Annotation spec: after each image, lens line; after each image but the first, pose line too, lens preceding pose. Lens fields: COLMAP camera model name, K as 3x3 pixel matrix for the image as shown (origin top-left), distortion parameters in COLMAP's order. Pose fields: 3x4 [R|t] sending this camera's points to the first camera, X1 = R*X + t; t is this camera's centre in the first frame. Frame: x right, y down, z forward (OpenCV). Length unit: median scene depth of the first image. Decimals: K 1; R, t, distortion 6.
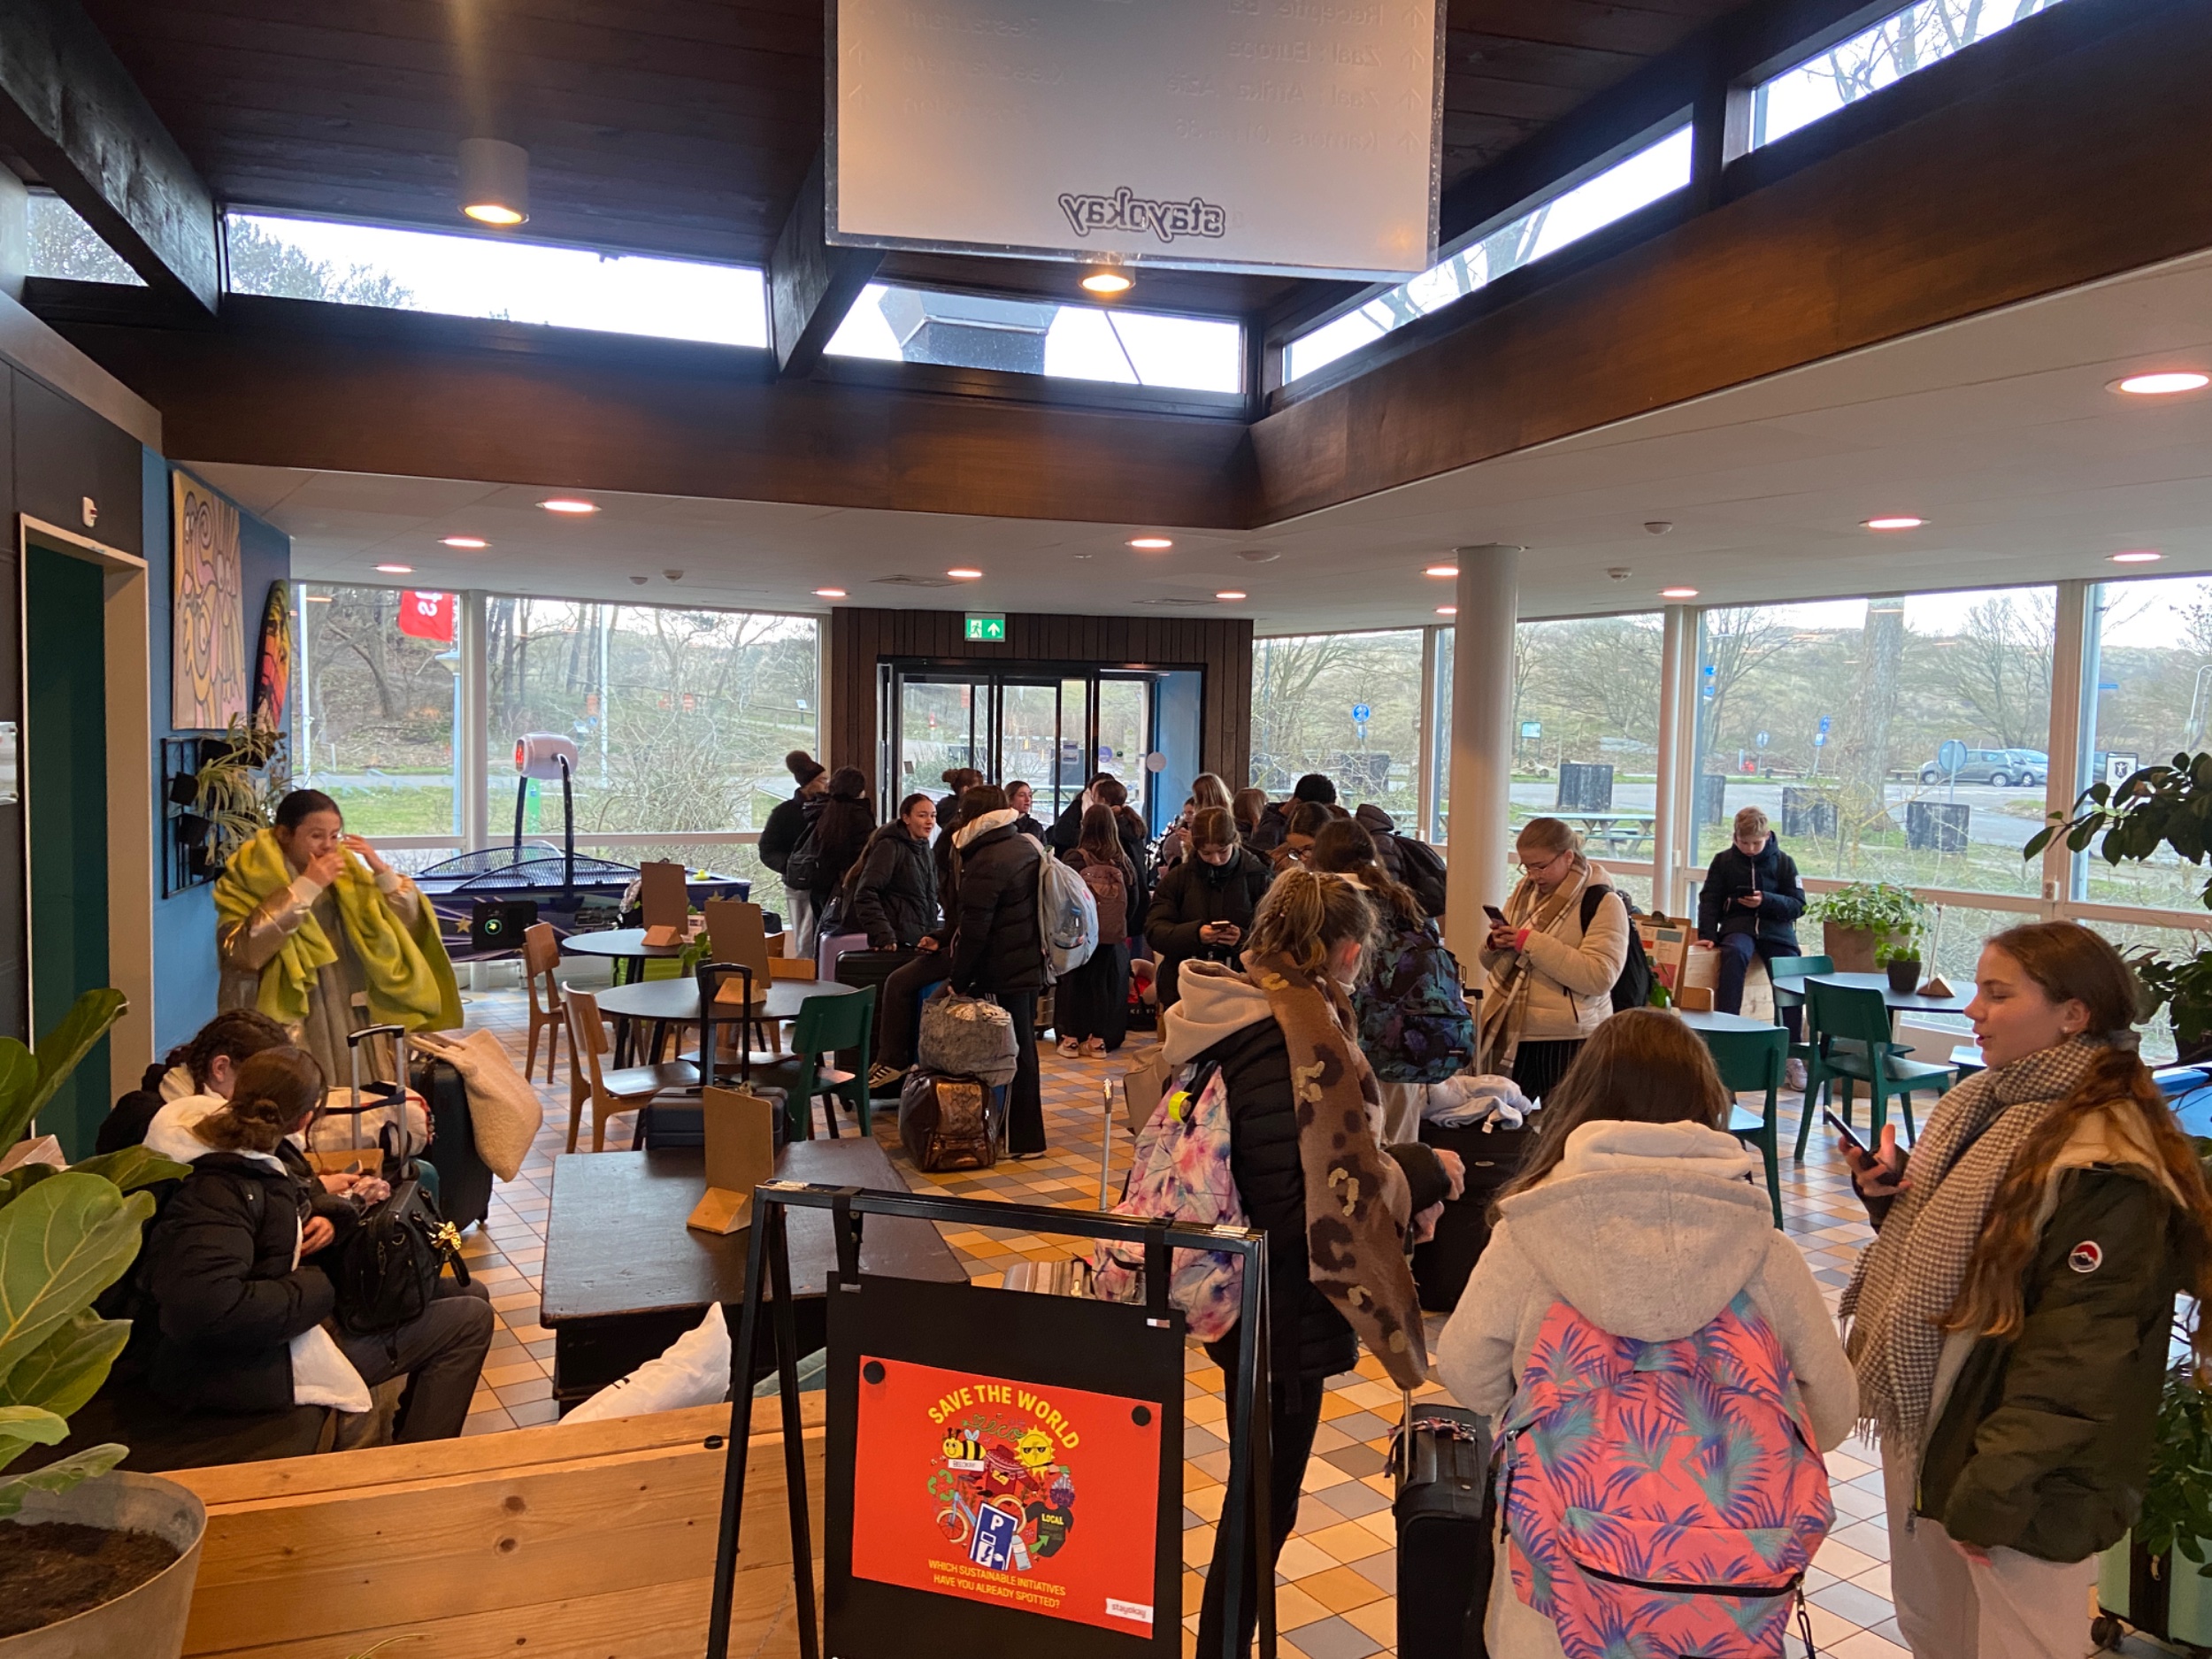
lens RADIAL K [[1657.6, 0, 1111.0], [0, 1657.6, 821.6], [0, 0, 1]] dist [0.131743, -0.166136]
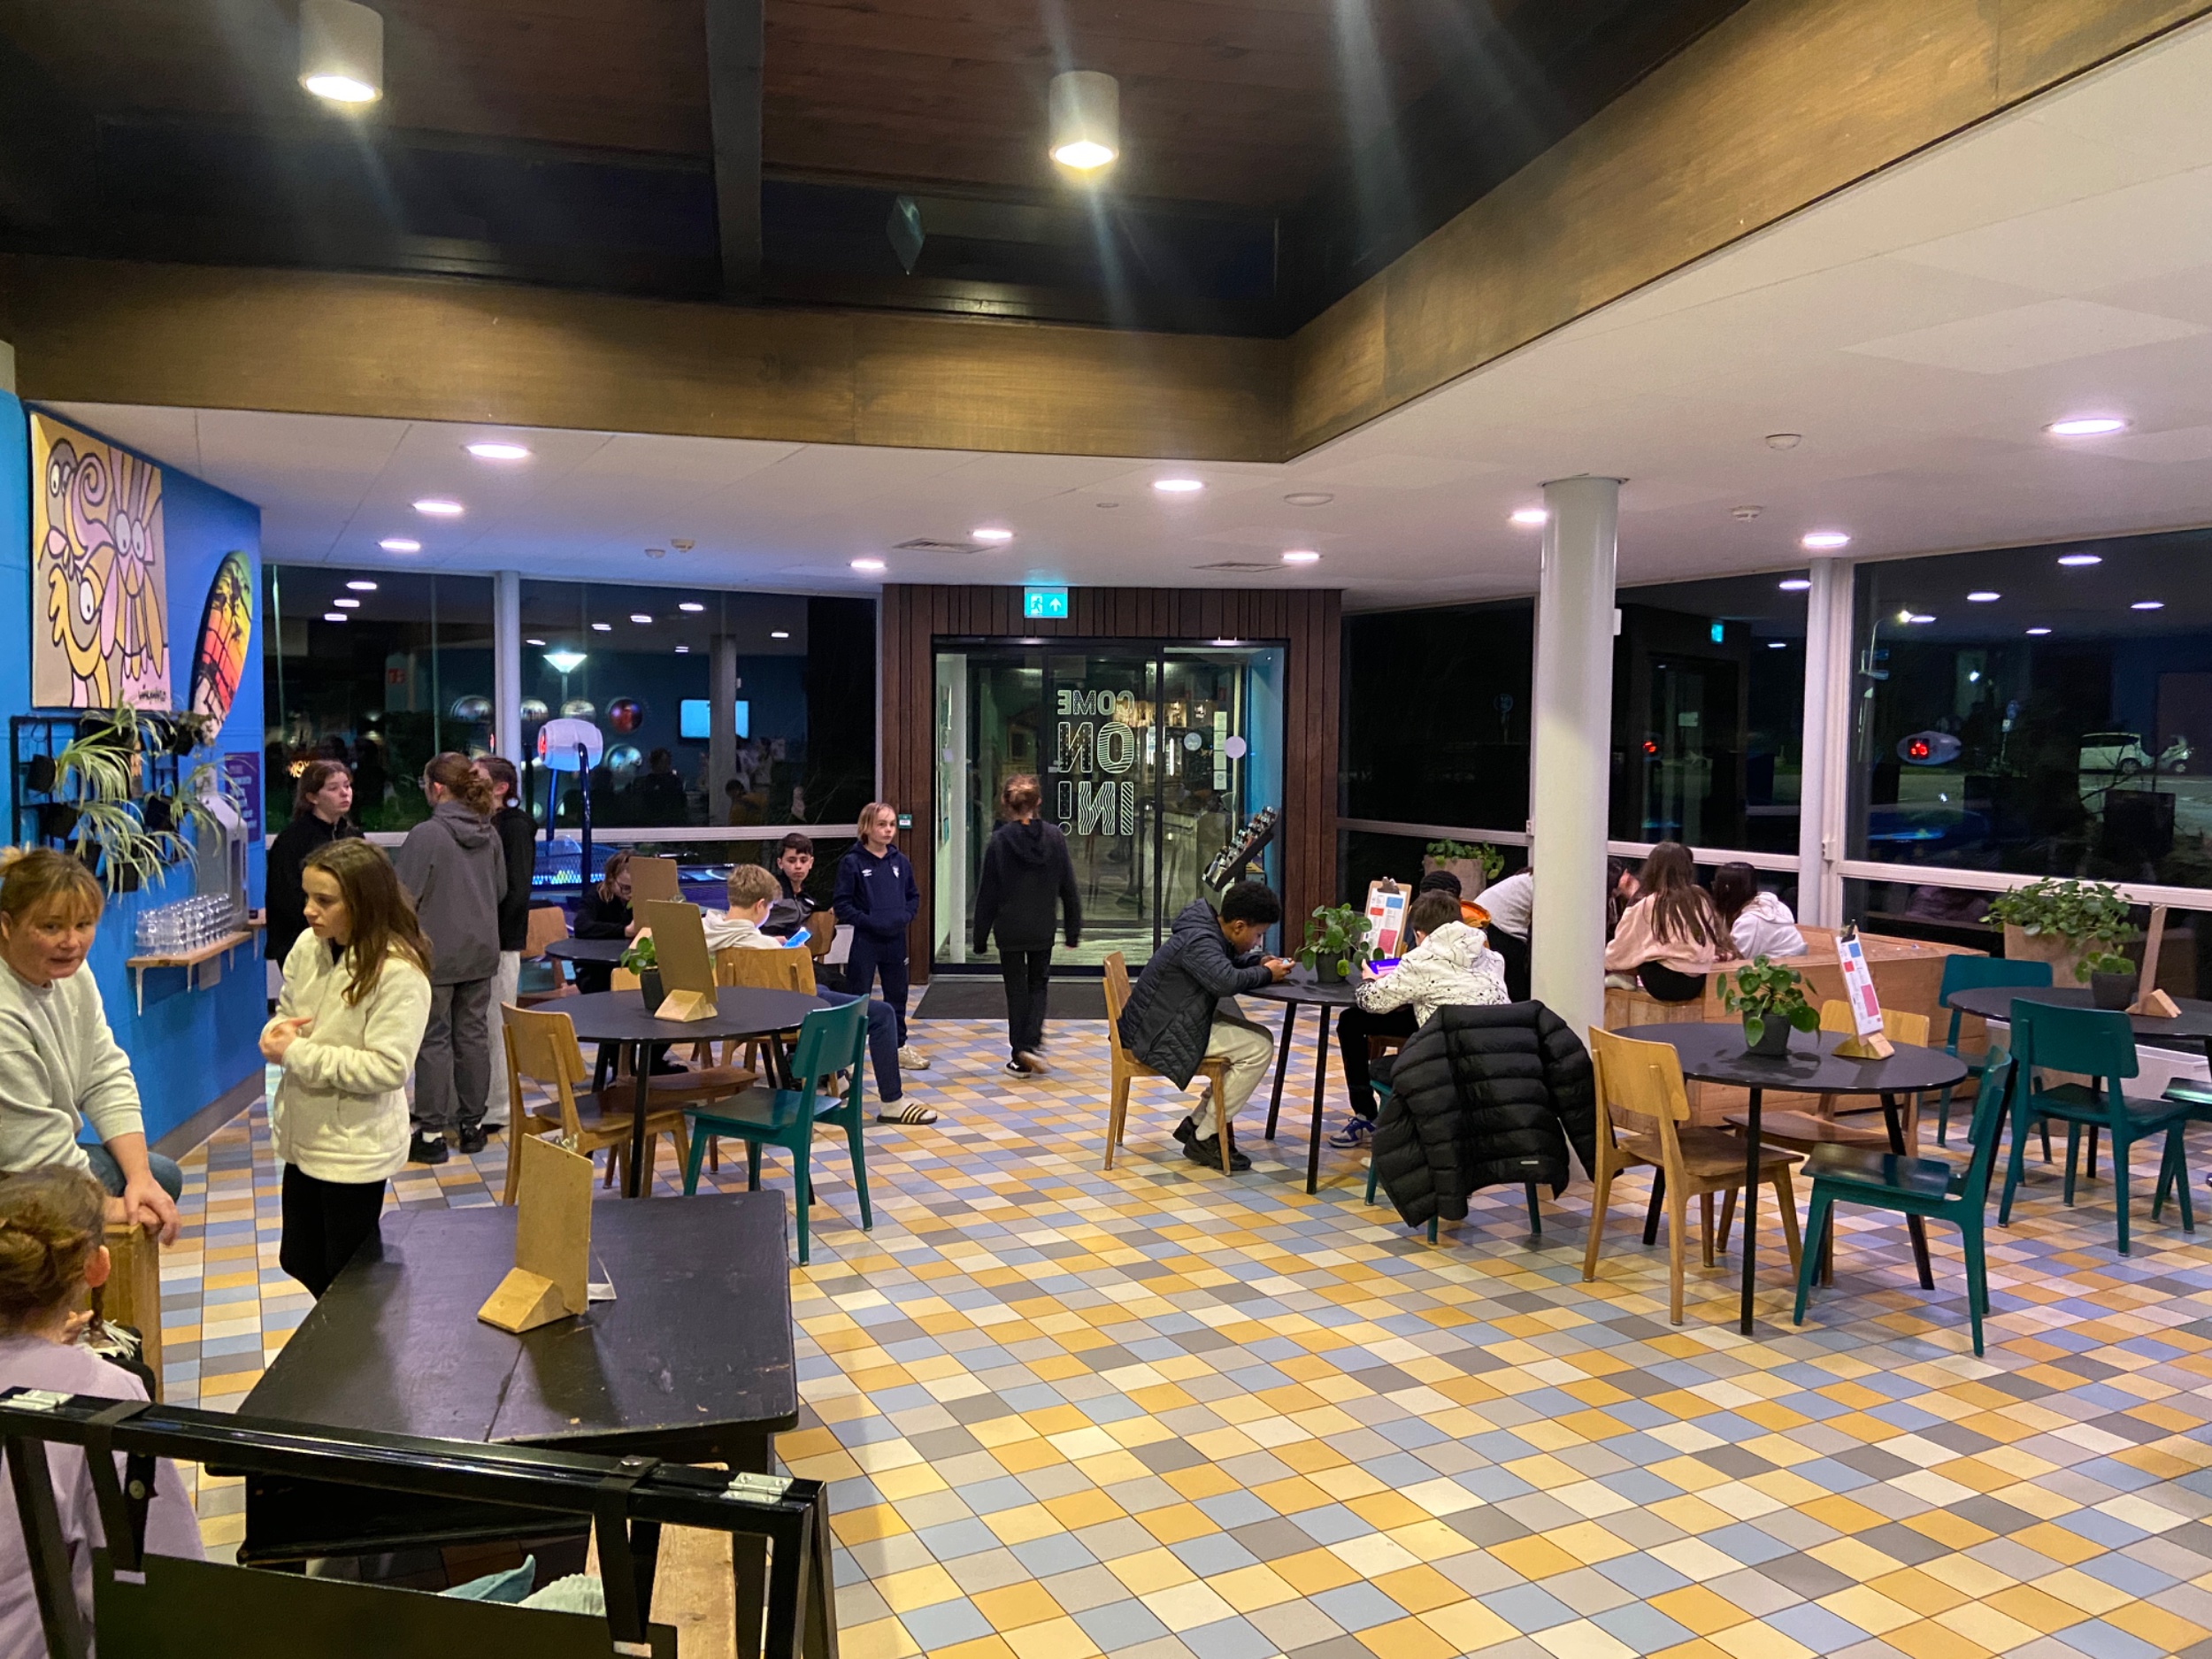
lens RADIAL K [[1657.6, 0, 1111.0], [0, 1657.6, 821.6], [0, 0, 1]] dist [0.131743, -0.166136]
pose [[0.996279, -0.004493, -0.086068, 0.062111], [0.004698, 0.999987, 0.002184, 0.004477], [0.086057, -0.002581, 0.996287, 0.135972]]
